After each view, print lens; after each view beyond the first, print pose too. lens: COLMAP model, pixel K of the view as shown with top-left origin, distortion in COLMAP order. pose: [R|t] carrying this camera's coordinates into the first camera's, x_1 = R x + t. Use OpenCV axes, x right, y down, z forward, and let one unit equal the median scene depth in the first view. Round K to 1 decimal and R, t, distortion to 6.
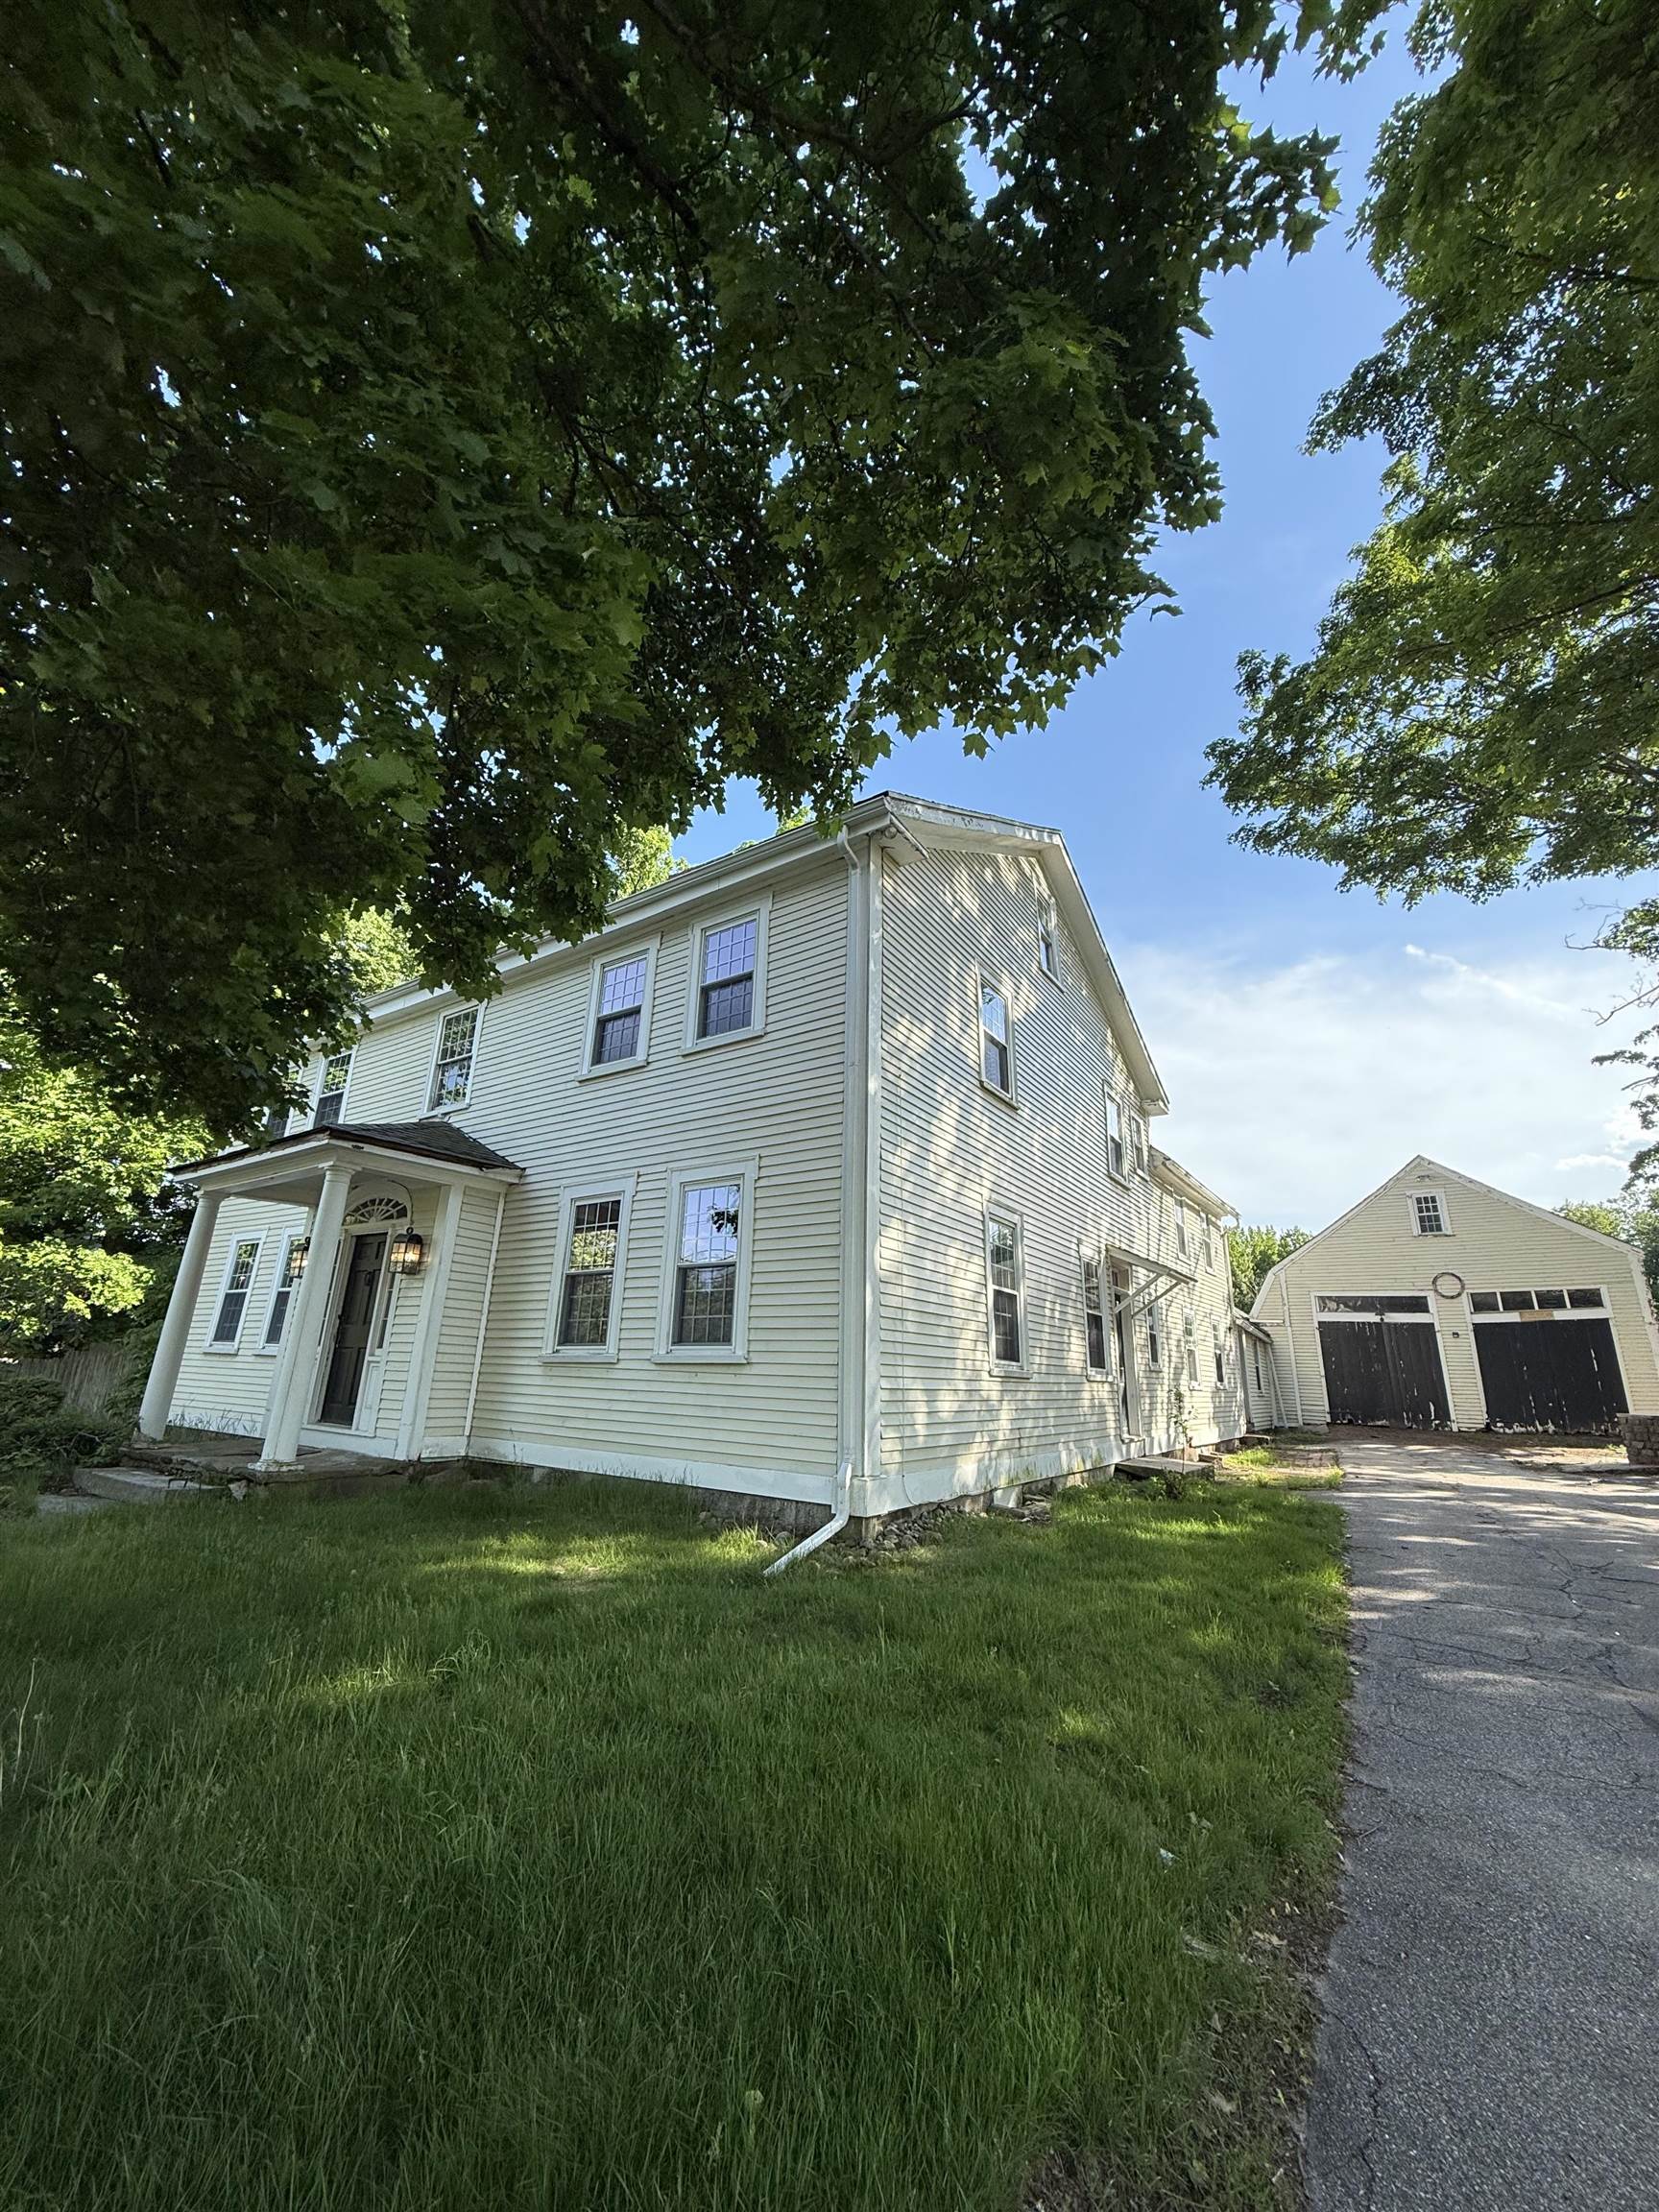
lens RADIAL K [[880.4, 0, 829.5], [0, 880.4, 1106.0], [0, 0, 1]] dist [0.002863, -0.000228]
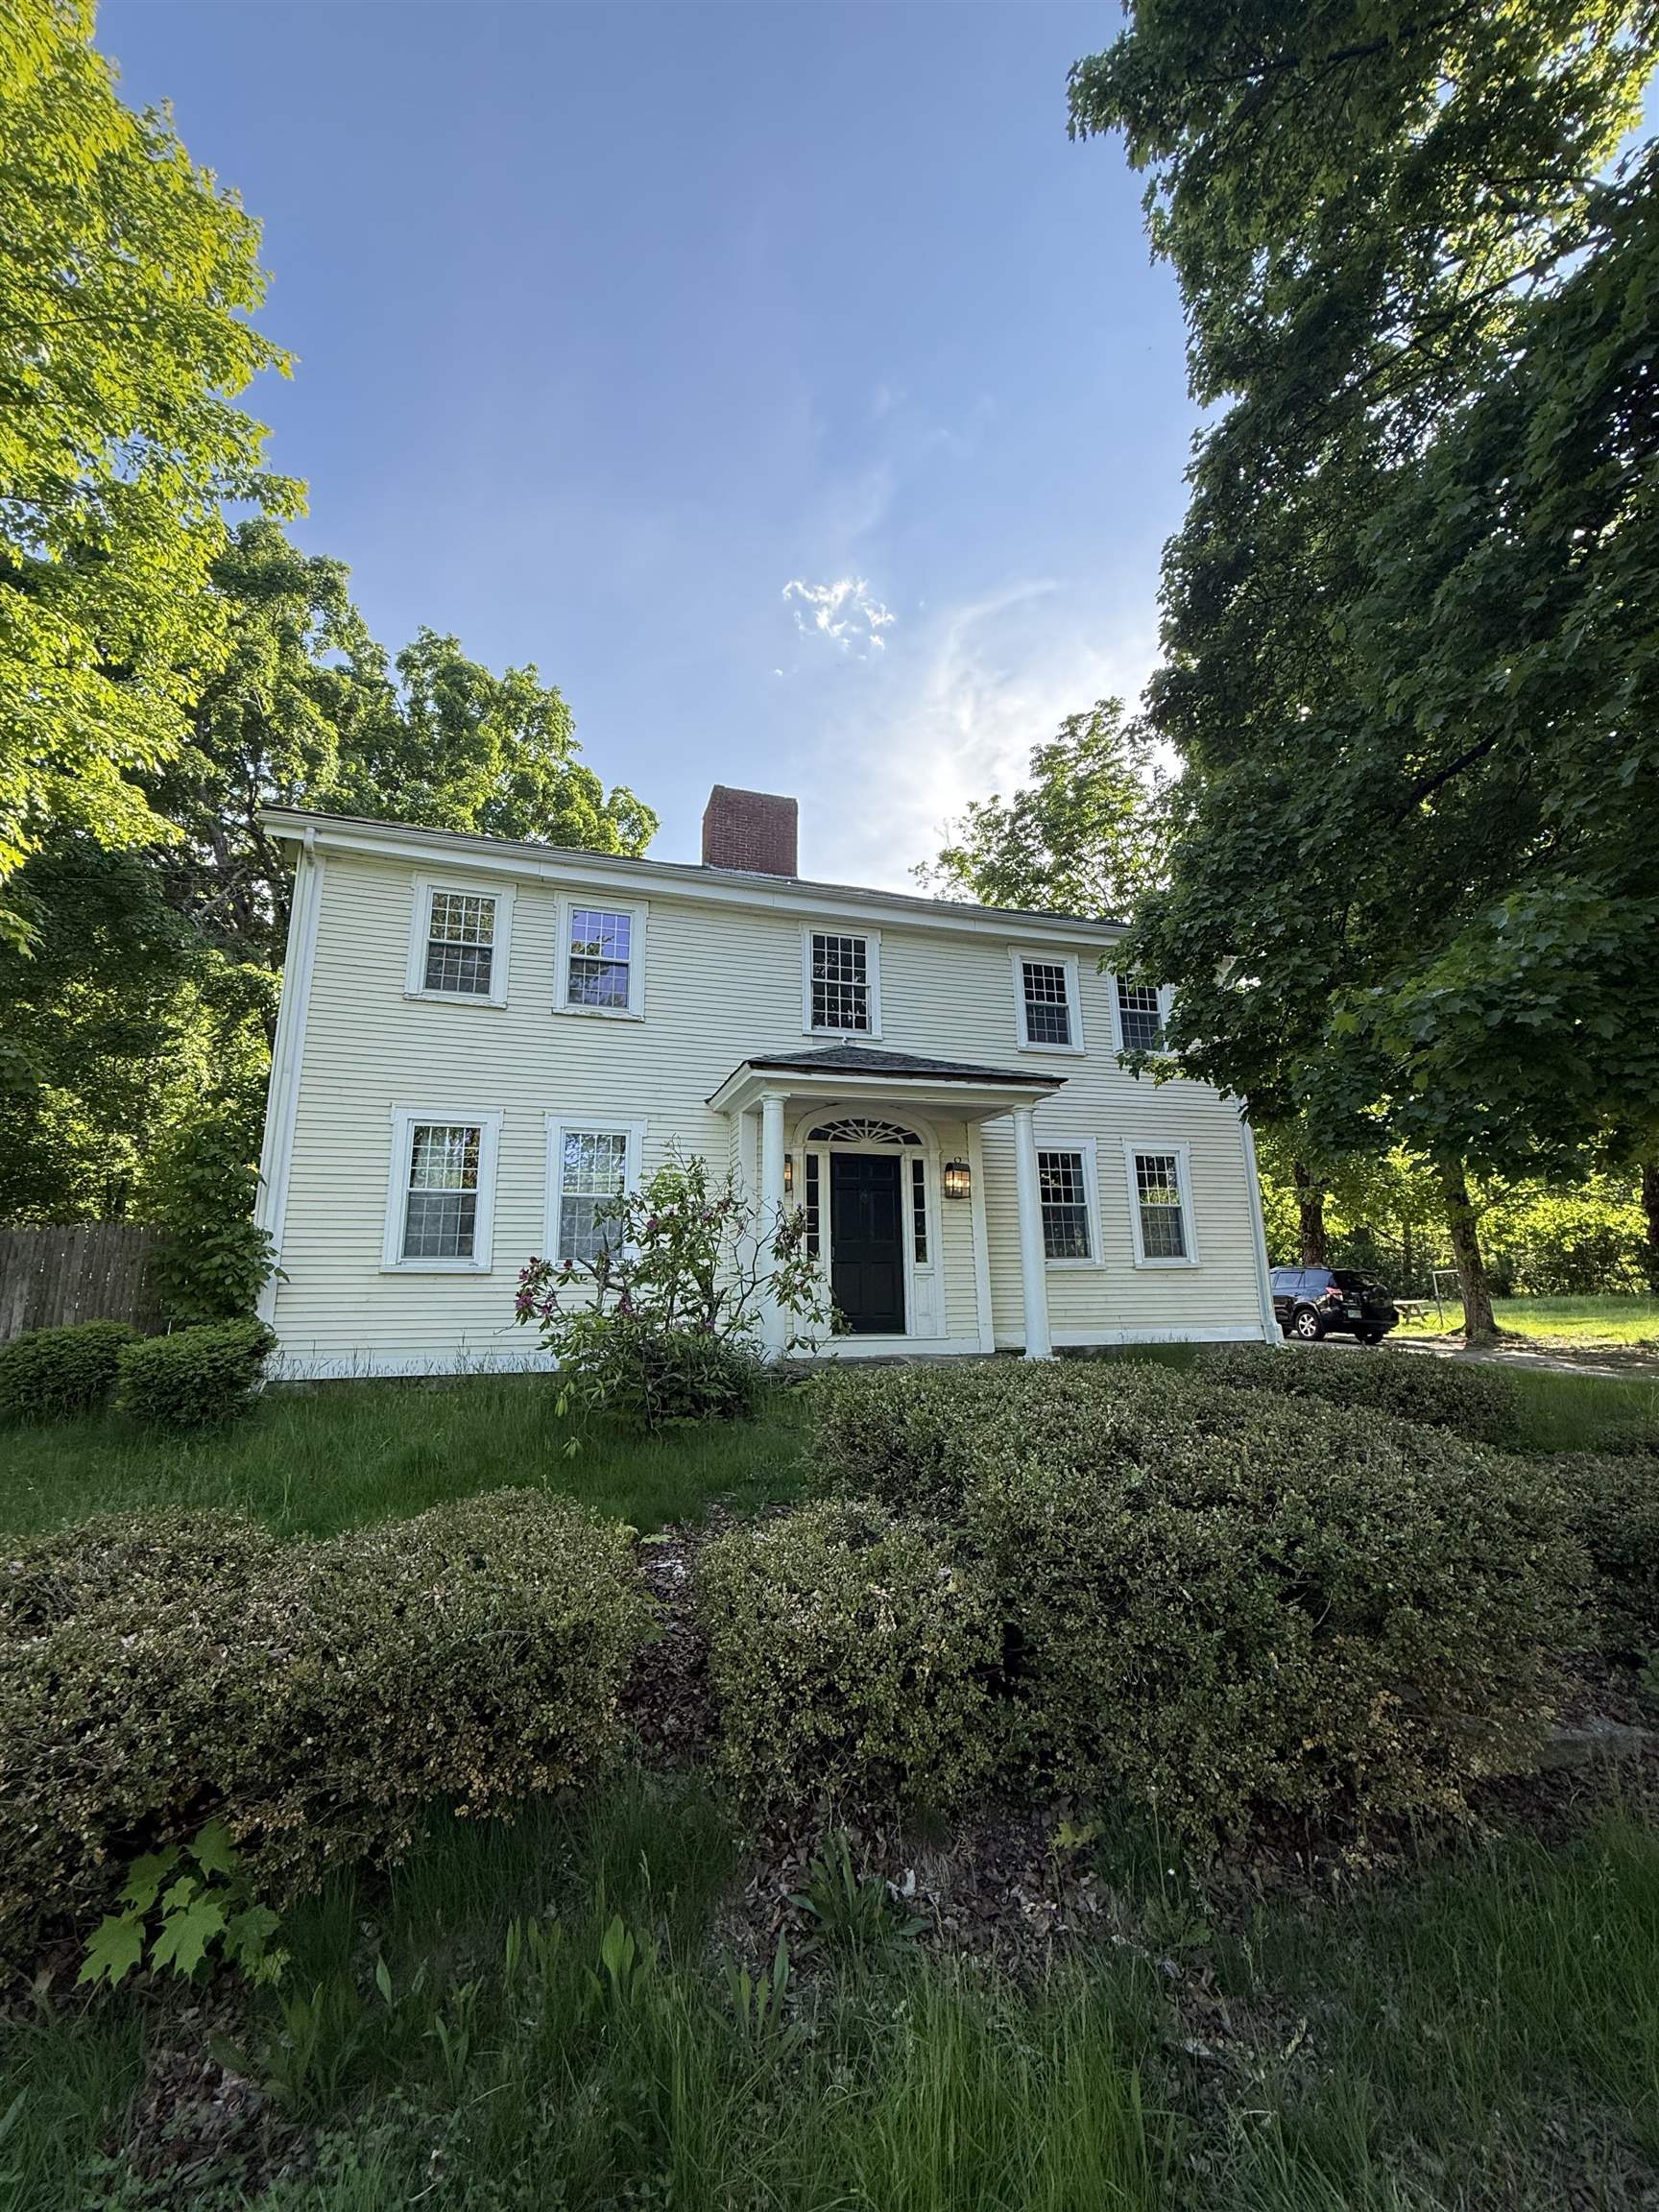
lens RADIAL K [[880.4, 0, 829.5], [0, 880.4, 1106.0], [0, 0, 1]] dist [0.002863, -0.000228]
pose [[0.661075, 0.112111, 0.741897, -1.415100], [-0.187284, 0.982132, 0.018468, 0.085130], [-0.726570, -0.151154, 0.670259, 0.388209]]
